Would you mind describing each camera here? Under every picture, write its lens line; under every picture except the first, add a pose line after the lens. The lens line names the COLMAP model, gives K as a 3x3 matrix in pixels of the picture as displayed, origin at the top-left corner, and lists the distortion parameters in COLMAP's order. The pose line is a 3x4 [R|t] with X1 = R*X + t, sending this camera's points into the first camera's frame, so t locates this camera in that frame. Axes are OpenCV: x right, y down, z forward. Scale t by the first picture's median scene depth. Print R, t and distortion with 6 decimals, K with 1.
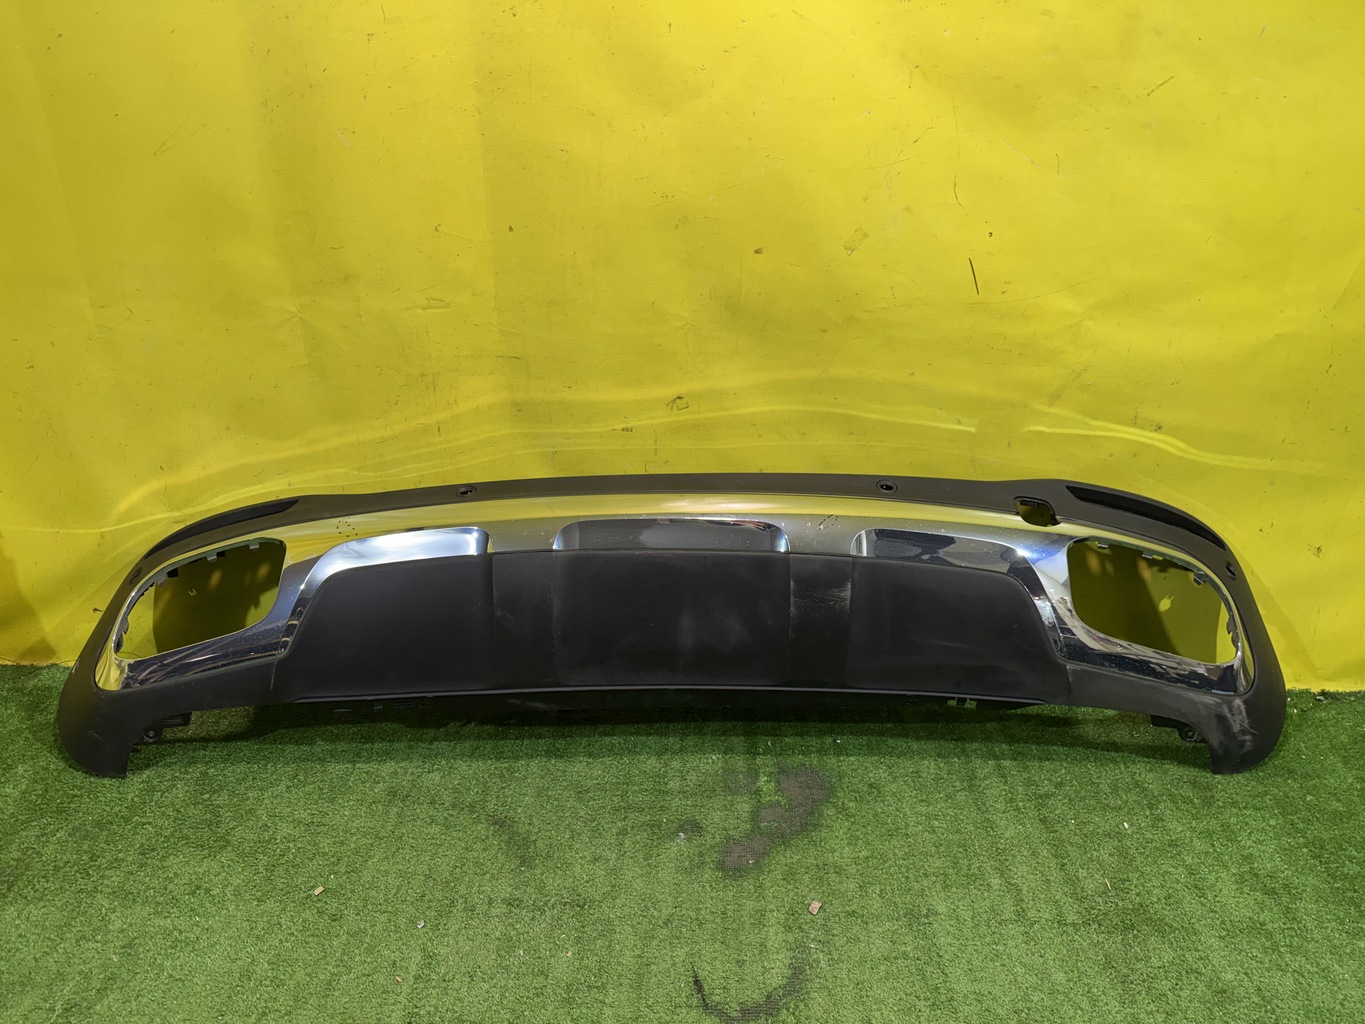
lens RADIAL K [[993.2, 0, 664.5], [0, 993.2, 490.8], [0, 0, 1]] dist [0.001270, -0.019702]
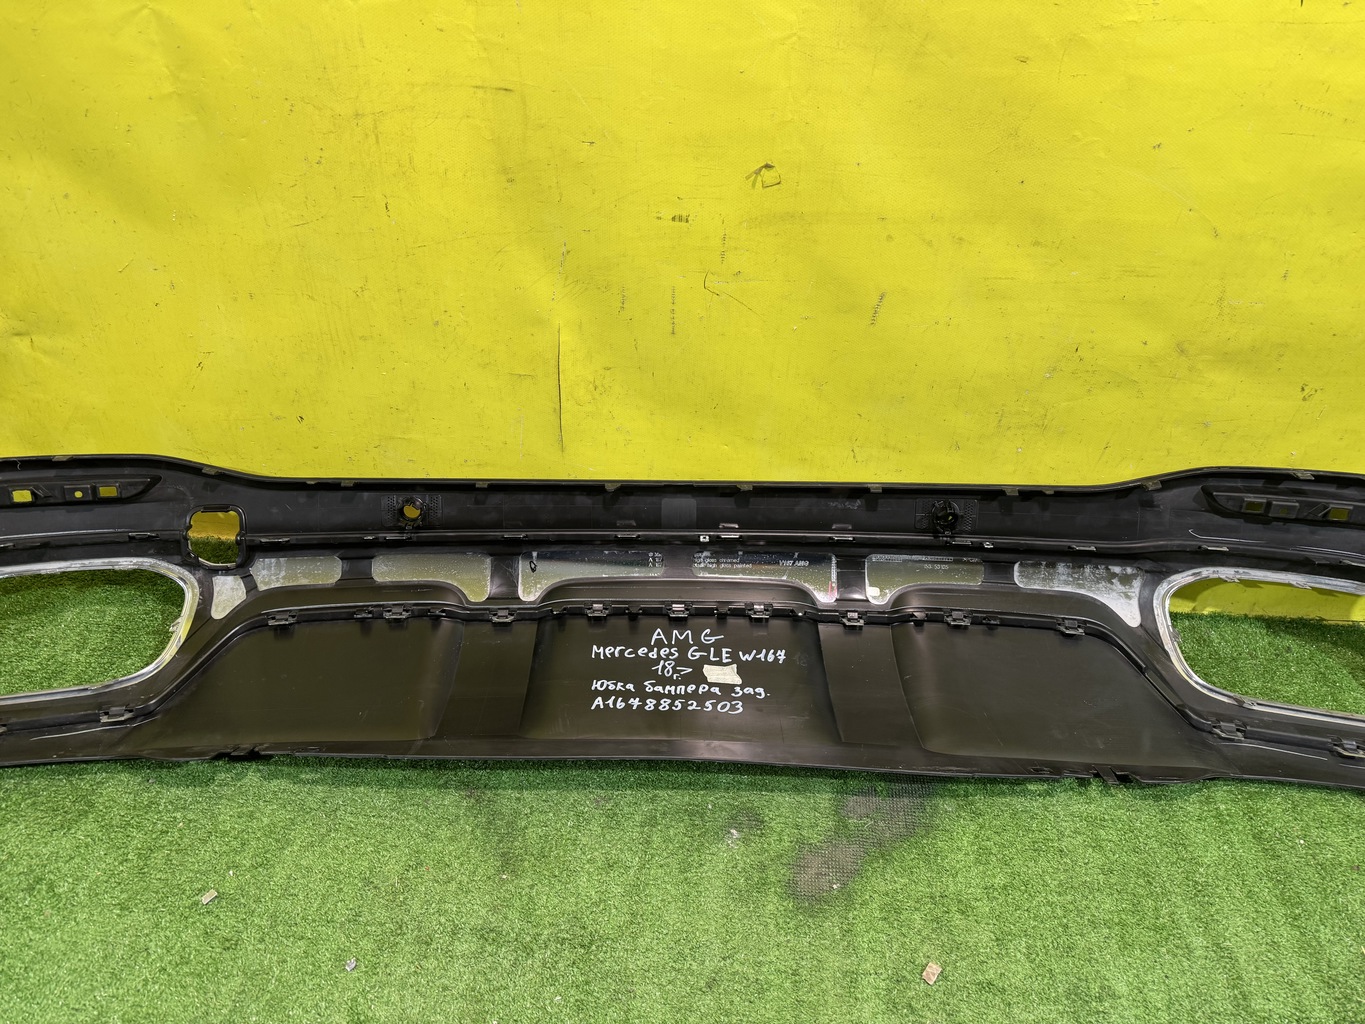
lens RADIAL K [[993.2, 0, 659.4], [0, 993.2, 518.3], [0, 0, 1]] dist [0.001270, -0.019702]
pose [[0.998457, 0.050079, -0.024001, -0.029664], [-0.043046, 0.970981, 0.235252, -0.027778], [0.035086, -0.233856, 0.971638, 0.378130]]
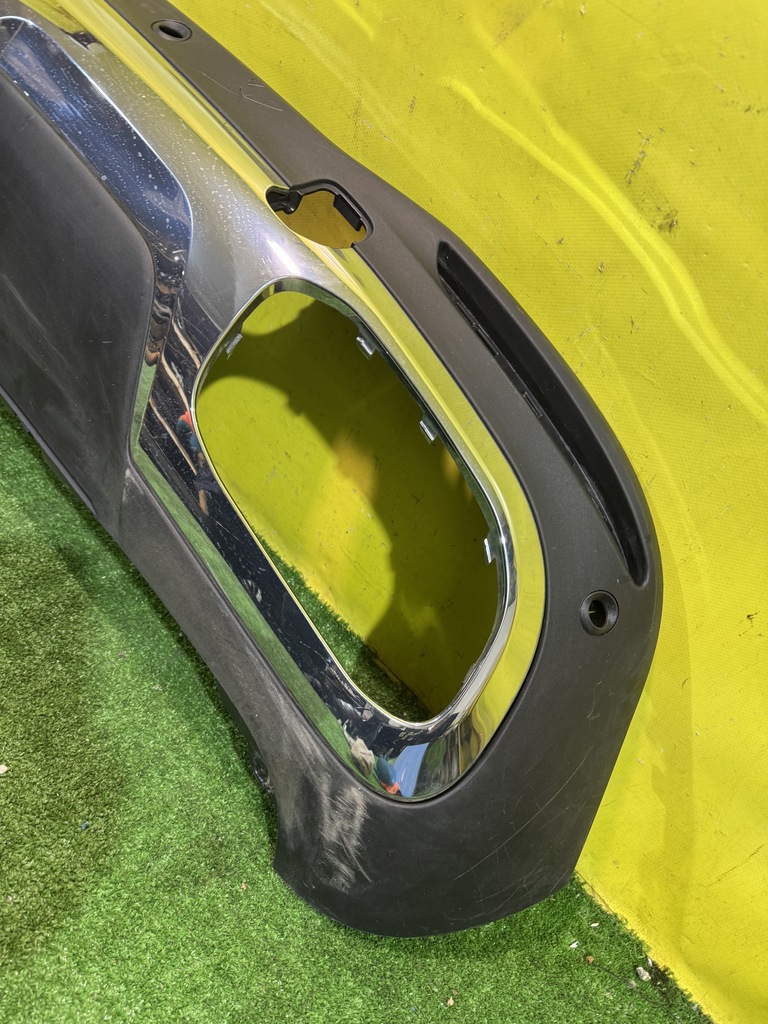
lens RADIAL K [[745.1, 0, 387.5], [0, 745.1, 511.6], [0, 0, 1]] dist [0.001270, -0.019702]
pose [[0.702235, 0.656910, -0.274473, 0.638358], [-0.613860, 0.753957, 0.233932, 0.029200], [0.360613, 0.004214, 0.932706, 0.735469]]
